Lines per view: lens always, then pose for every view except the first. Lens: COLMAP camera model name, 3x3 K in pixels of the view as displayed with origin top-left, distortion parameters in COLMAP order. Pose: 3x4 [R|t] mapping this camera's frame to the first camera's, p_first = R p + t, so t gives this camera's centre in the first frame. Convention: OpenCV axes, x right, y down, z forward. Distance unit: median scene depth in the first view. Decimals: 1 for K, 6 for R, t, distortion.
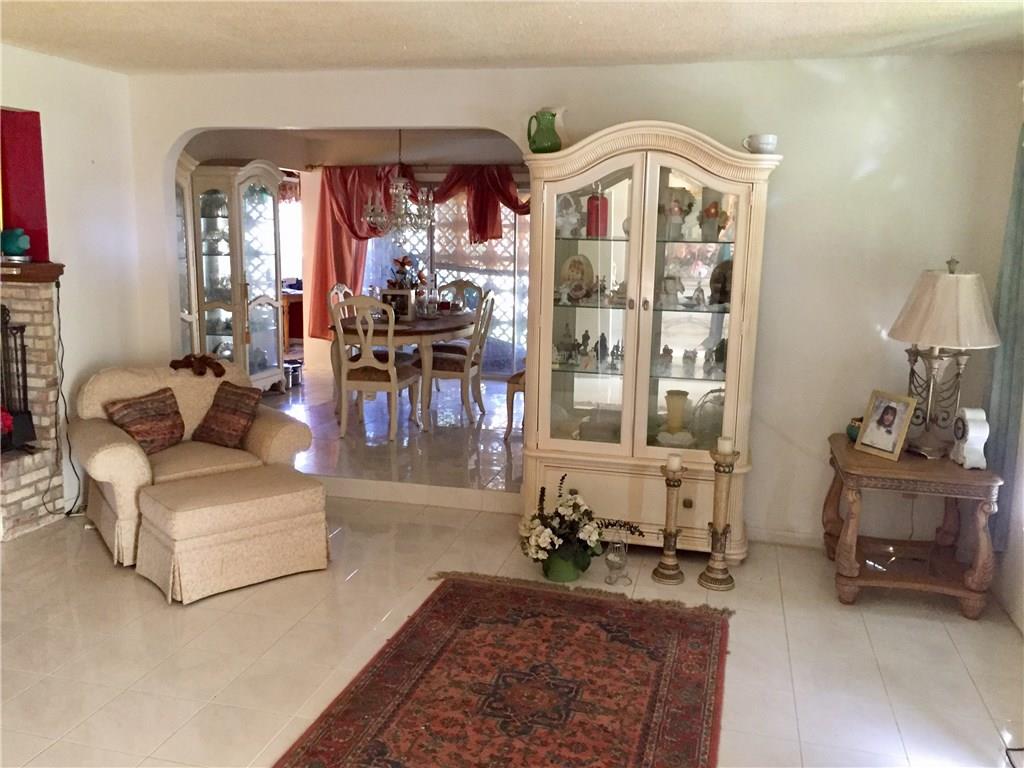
lens RADIAL K [[870.5, 0, 512.0], [0, 870.5, 384.0], [0, 0, 1]] dist [0.065317, -0.002196]
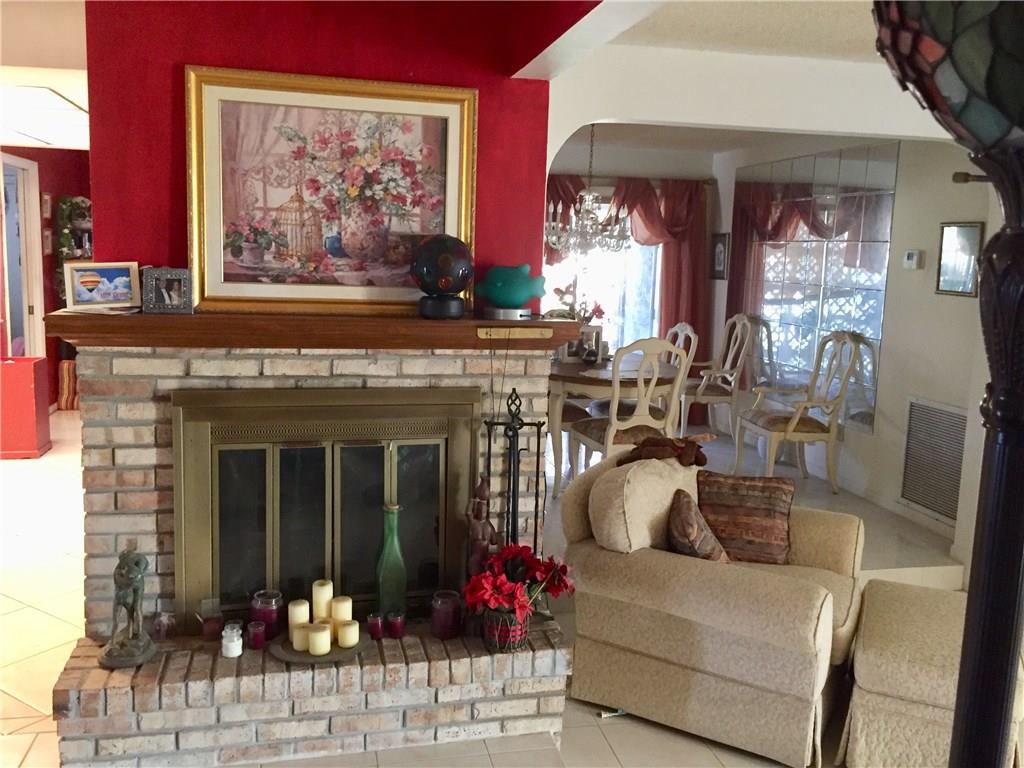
lens RADIAL K [[861.7, 0, 512.0], [0, 861.7, 384.0], [0, 0, 1]] dist [0.163621, -0.425264]
pose [[0.877235, -0.065437, 0.475580, -0.528772], [0.068072, 0.997612, 0.011703, -0.060660], [-0.475210, 0.022108, 0.879595, 0.286125]]
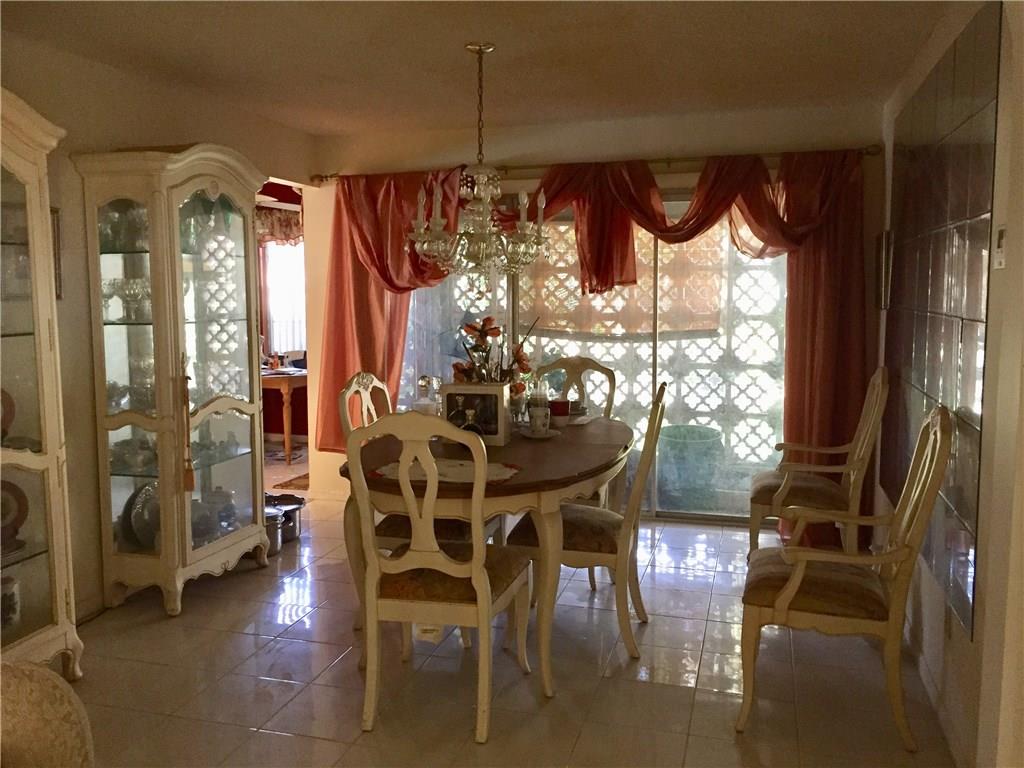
lens RADIAL K [[870.5, 0, 512.0], [0, 870.5, 384.0], [0, 0, 1]] dist [0.065317, -0.002196]
pose [[0.999346, -0.016489, -0.032175, -0.083709], [0.014418, 0.997872, -0.063591, -0.067295], [0.033155, 0.063085, 0.997457, 0.440616]]
